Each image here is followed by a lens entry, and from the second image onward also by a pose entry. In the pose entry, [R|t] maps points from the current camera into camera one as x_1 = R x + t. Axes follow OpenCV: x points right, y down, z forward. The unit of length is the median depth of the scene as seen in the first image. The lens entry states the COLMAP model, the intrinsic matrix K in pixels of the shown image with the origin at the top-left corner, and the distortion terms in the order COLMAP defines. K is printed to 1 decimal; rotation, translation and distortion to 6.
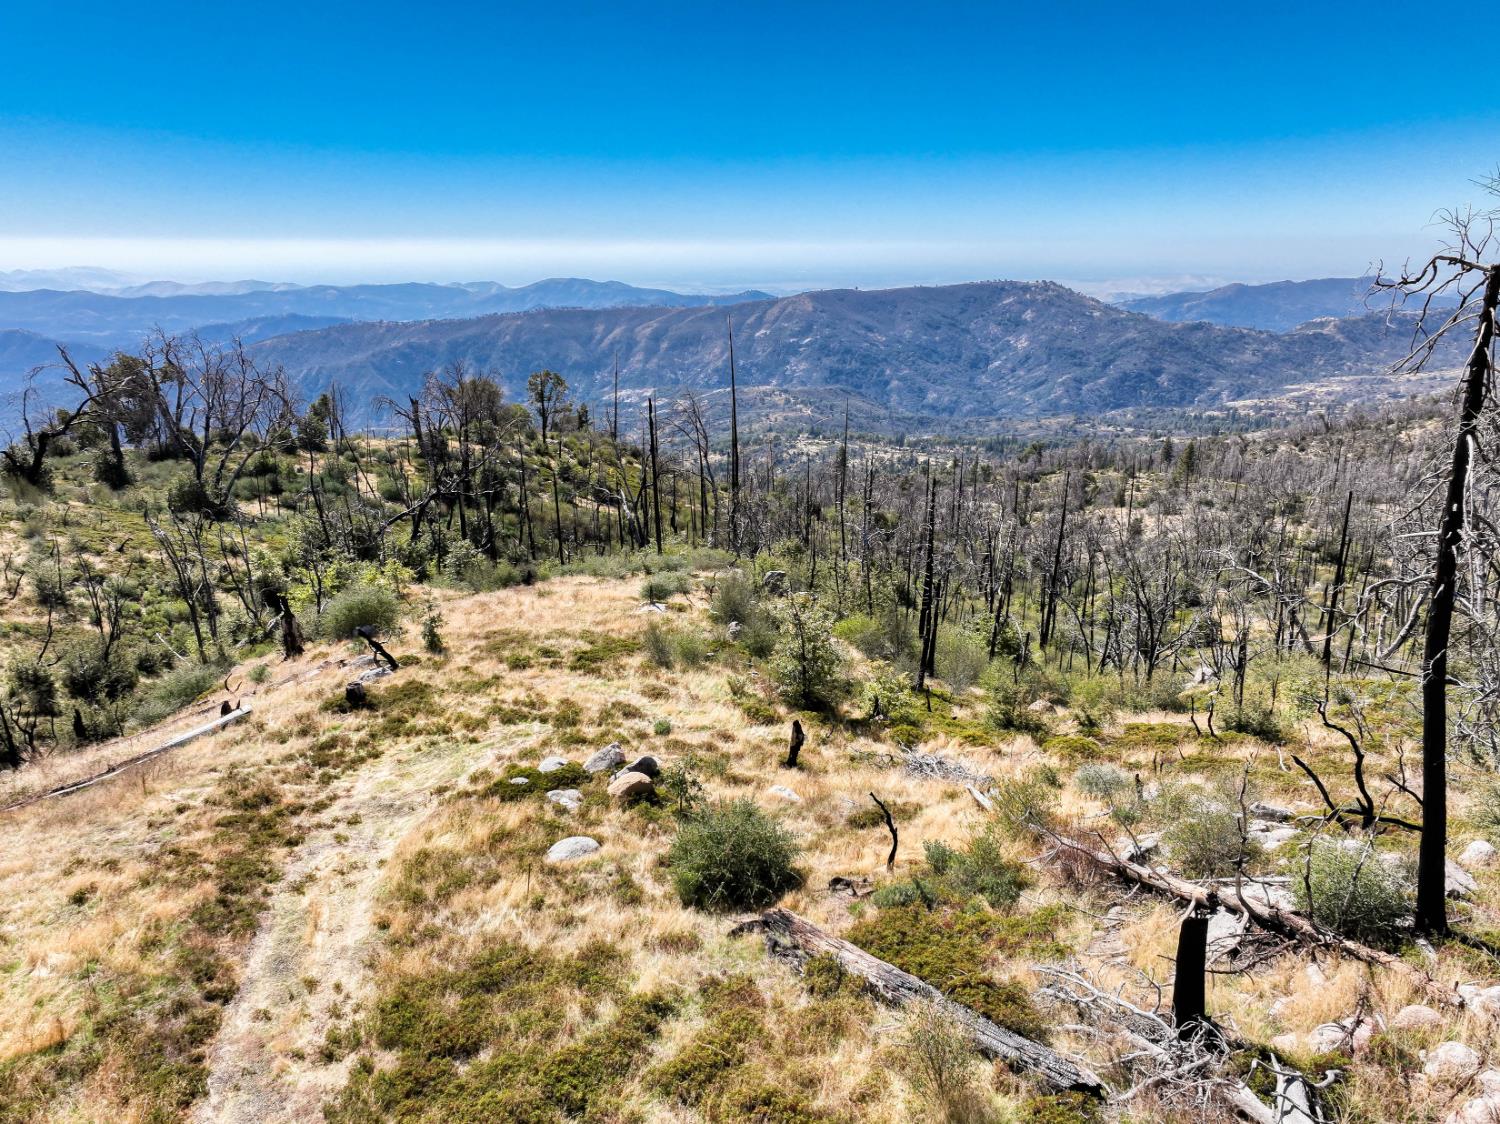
lens RADIAL K [[1049.8, 0, 749.6], [0, 1049.8, 559.0], [0, 0, 1]] dist [0.010949, 0.024442]
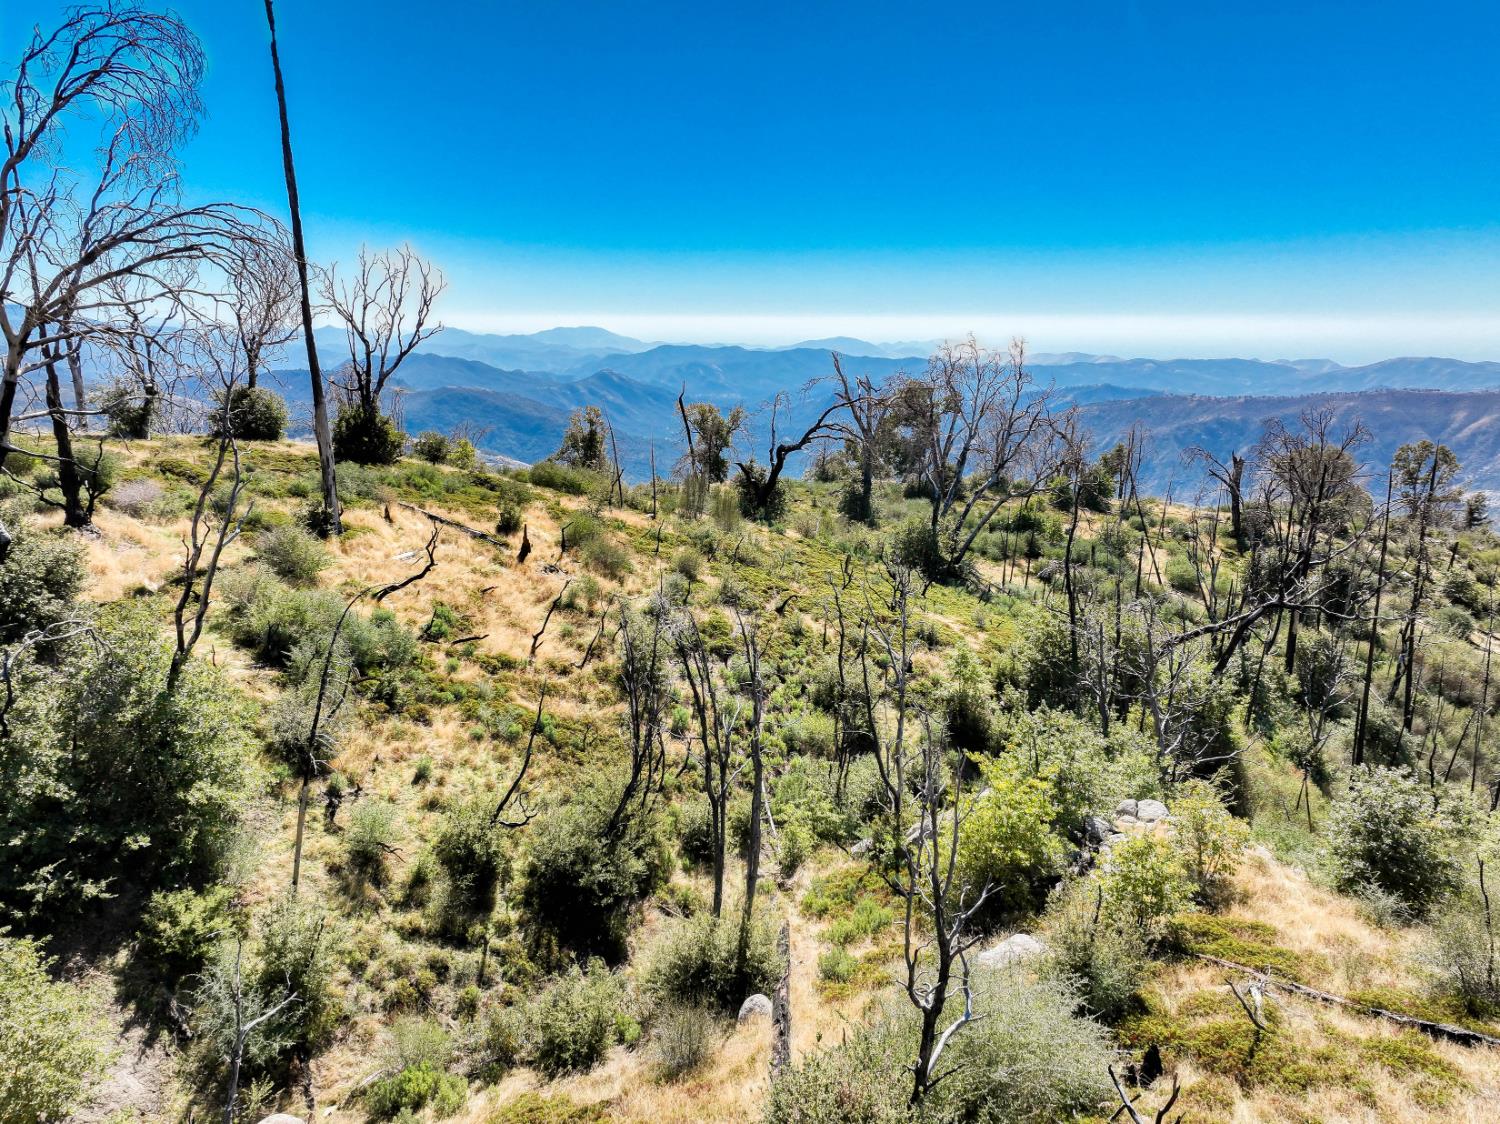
lens RADIAL K [[1049.8, 0, 749.0], [0, 1049.8, 560.9], [0, 0, 1]] dist [0.010949, 0.024442]
pose [[0.748246, 0.154966, -0.645069, -0.091796], [-0.196620, 0.980451, 0.007466, -0.020635], [0.633616, 0.121247, 0.764088, 0.238092]]
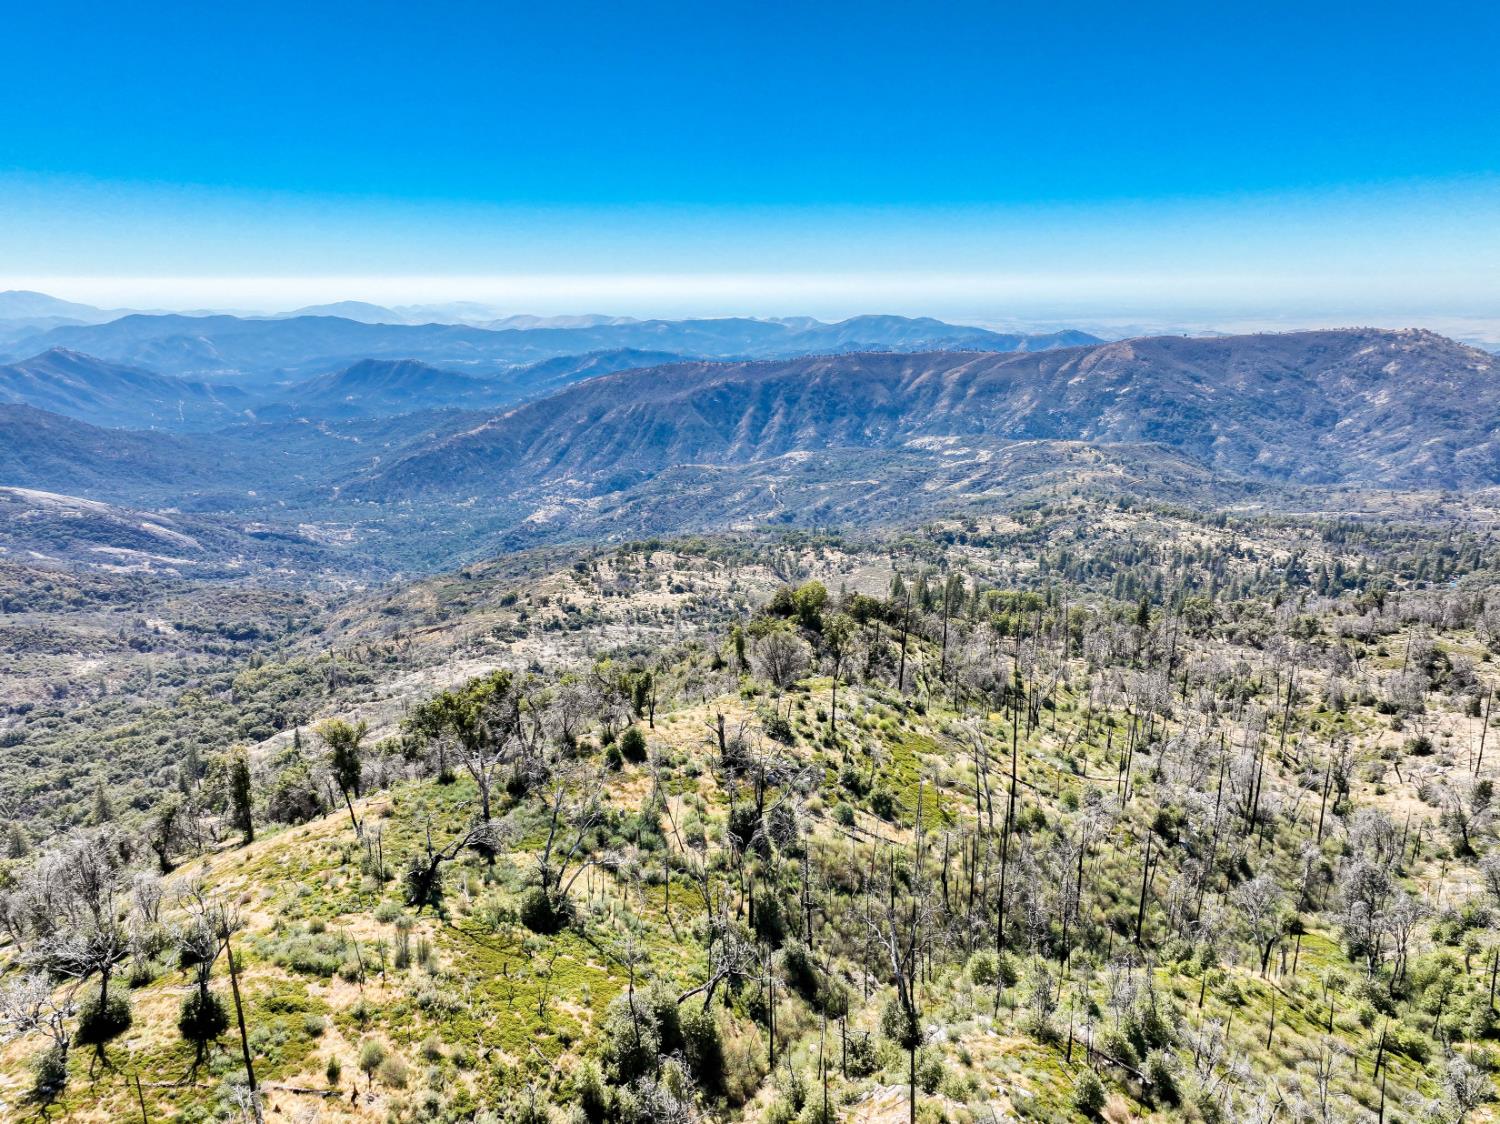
lens RADIAL K [[1049.8, 0, 750.5], [0, 1049.8, 559.1], [0, 0, 1]] dist [0.010949, 0.024442]
pose [[0.959468, 0.071045, -0.272717, 0.006110], [-0.078974, 0.996711, -0.018193, -0.307718], [0.270527, 0.038993, 0.961922, -0.079776]]
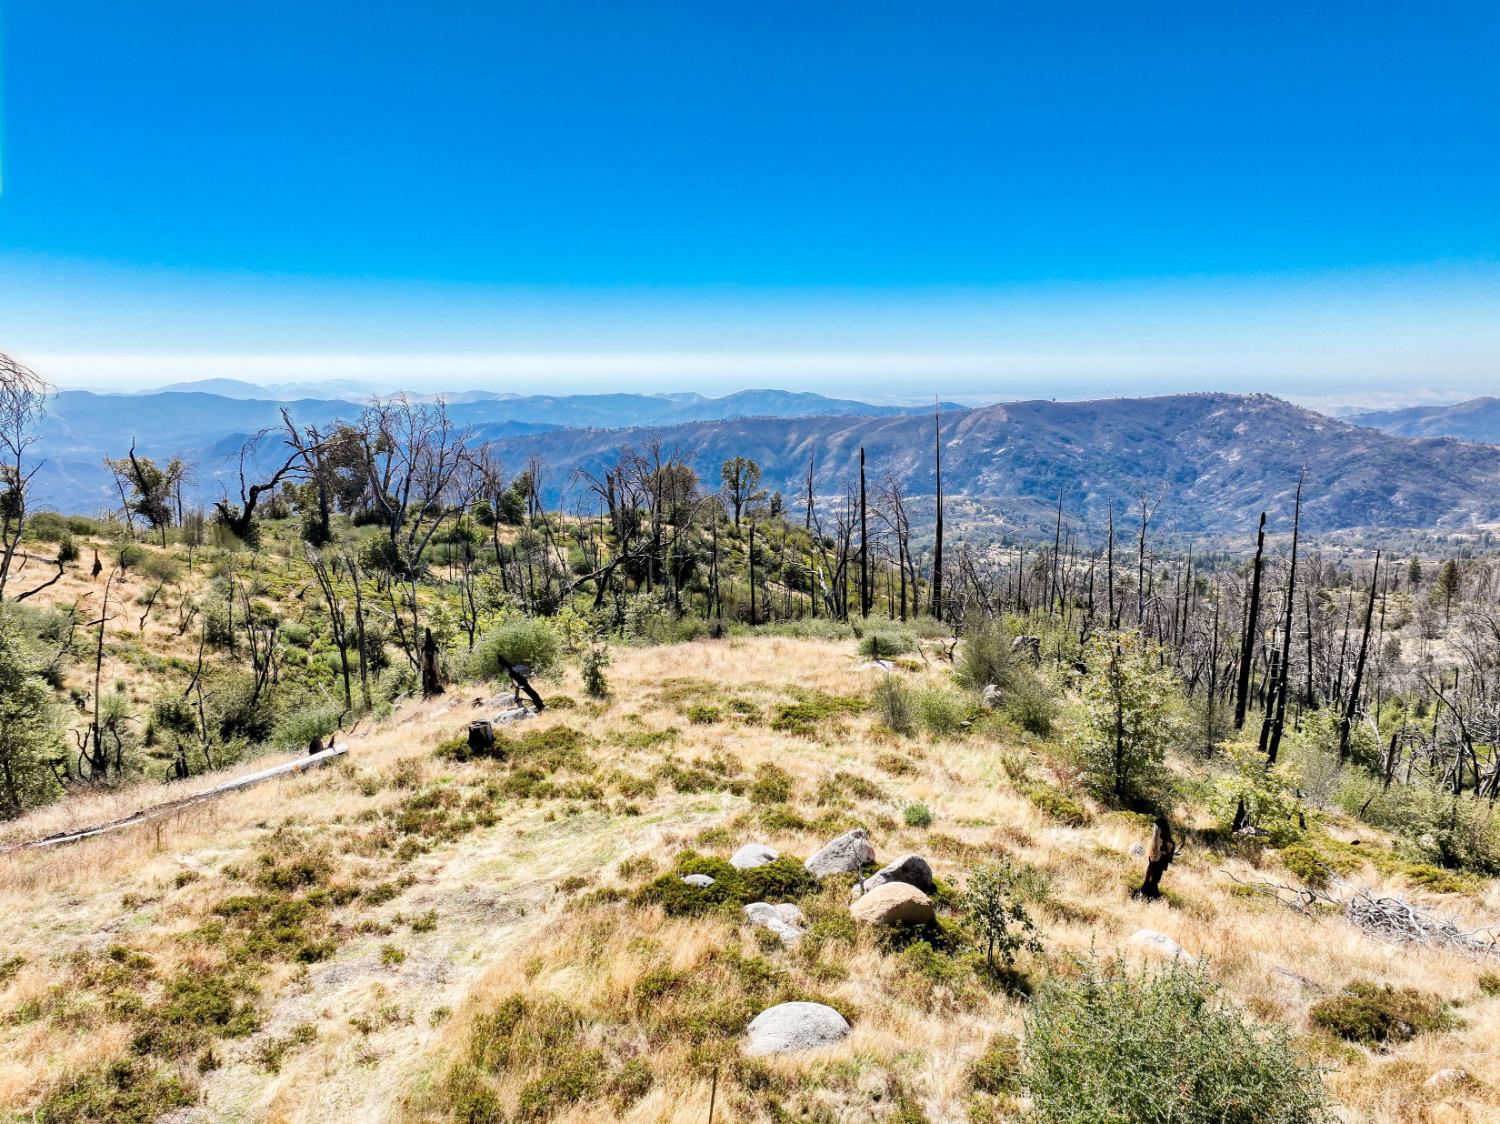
lens RADIAL K [[1049.8, 0, 749.9], [0, 1049.8, 561.2], [0, 0, 1]] dist [0.010949, 0.024442]
pose [[0.983950, 0.033618, -0.175250, -0.015750], [-0.050882, 0.994179, -0.094966, 0.014767], [0.171038, 0.102359, 0.979933, 0.068926]]
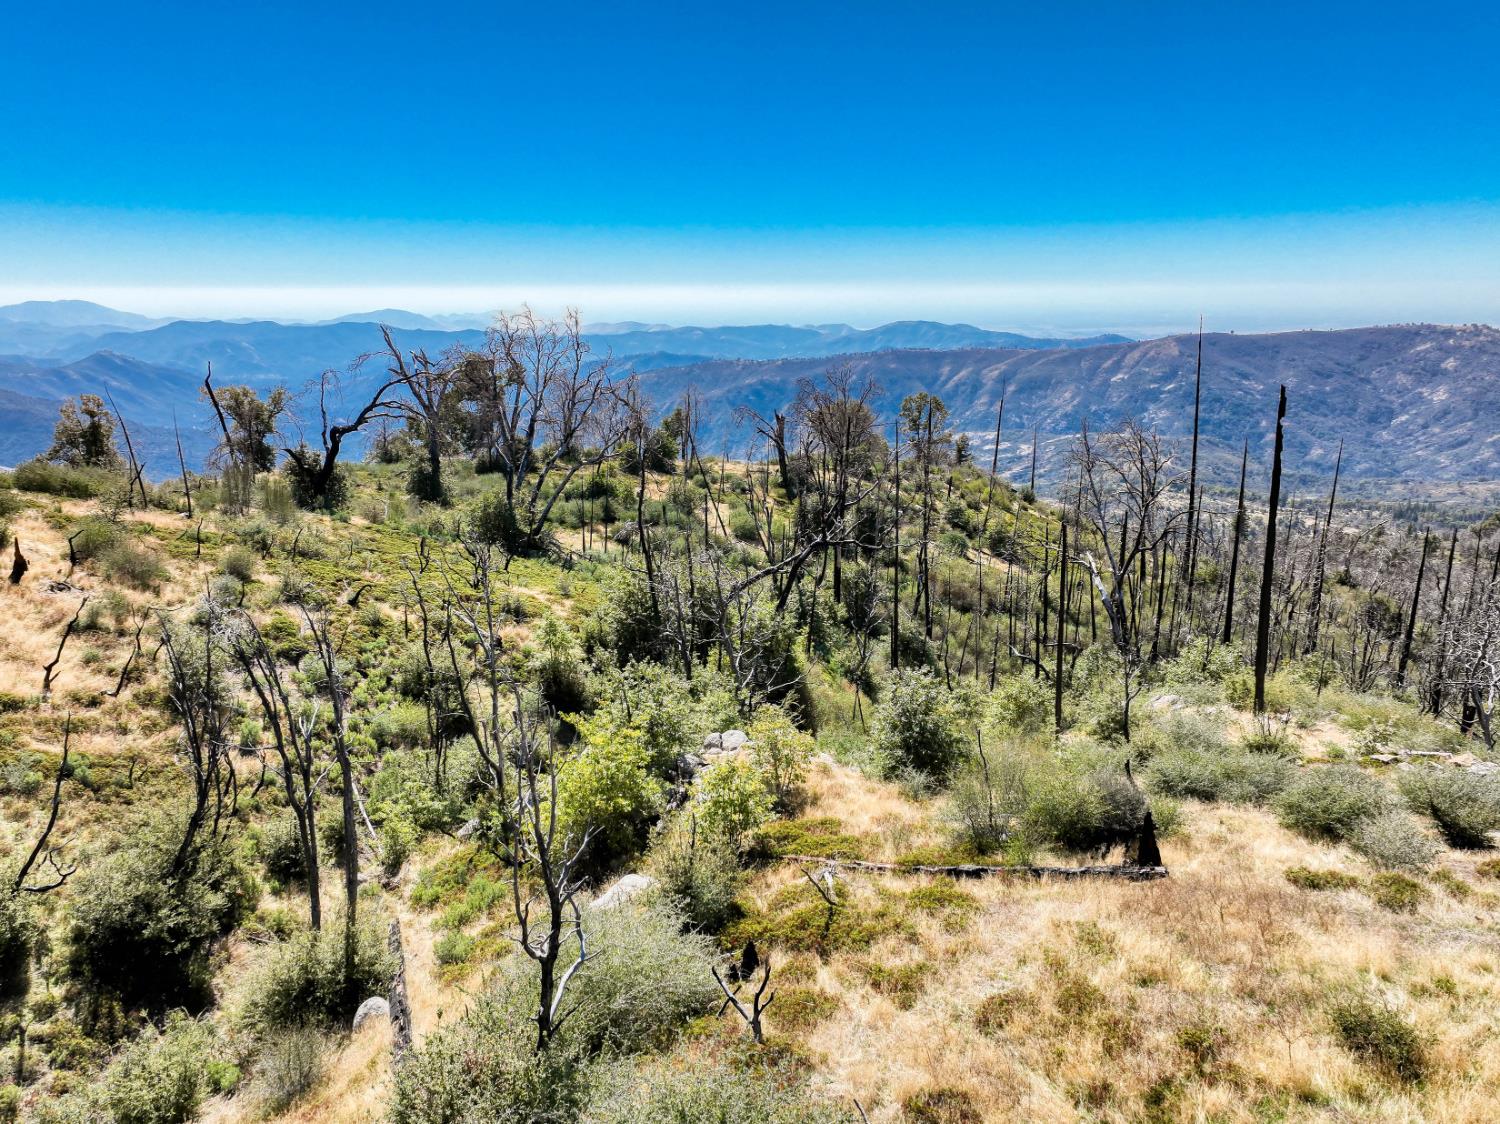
lens RADIAL K [[1049.8, 0, 751.2], [0, 1049.8, 562.5], [0, 0, 1]] dist [0.010949, 0.024442]
pose [[0.950048, 0.076899, -0.302482, -0.089697], [-0.087567, 0.995919, -0.021847, -0.020095], [0.299568, 0.047243, 0.952905, 0.236105]]
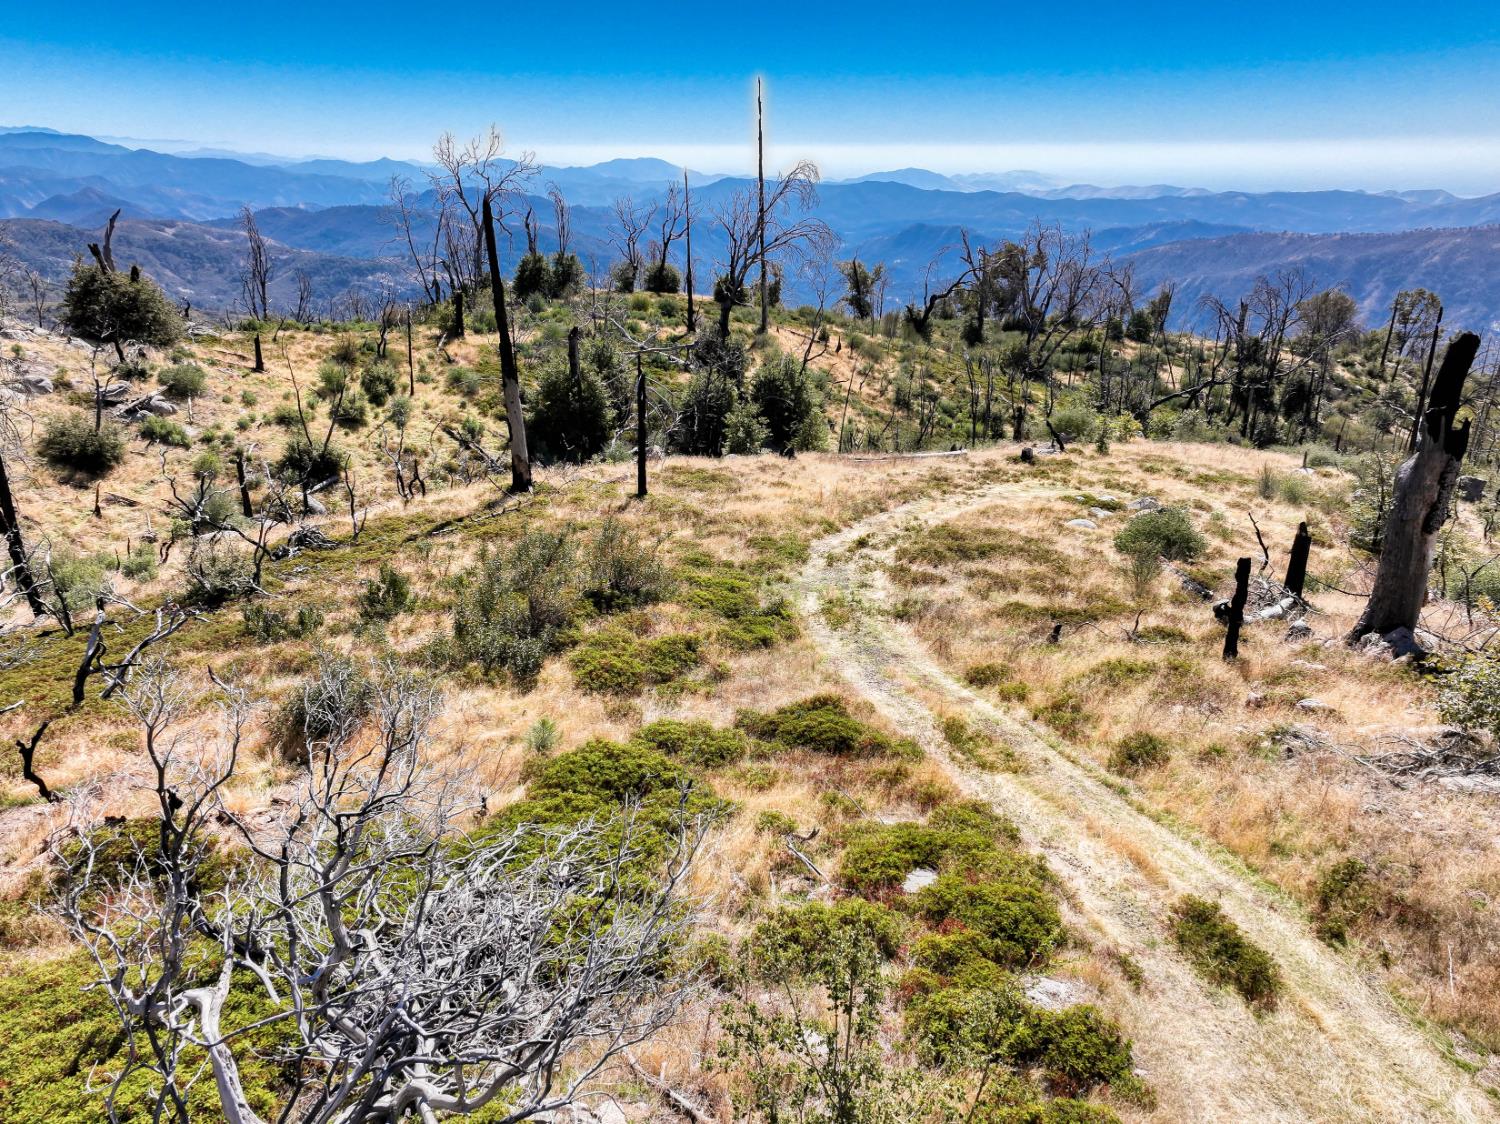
lens RADIAL K [[1049.8, 0, 751.3], [0, 1049.8, 567.5], [0, 0, 1]] dist [0.010949, 0.024442]
pose [[0.710129, 0.264150, -0.652642, 0.080472], [-0.205385, 0.964356, 0.166837, 0.024745], [0.673449, 0.015567, 0.739070, -0.081676]]
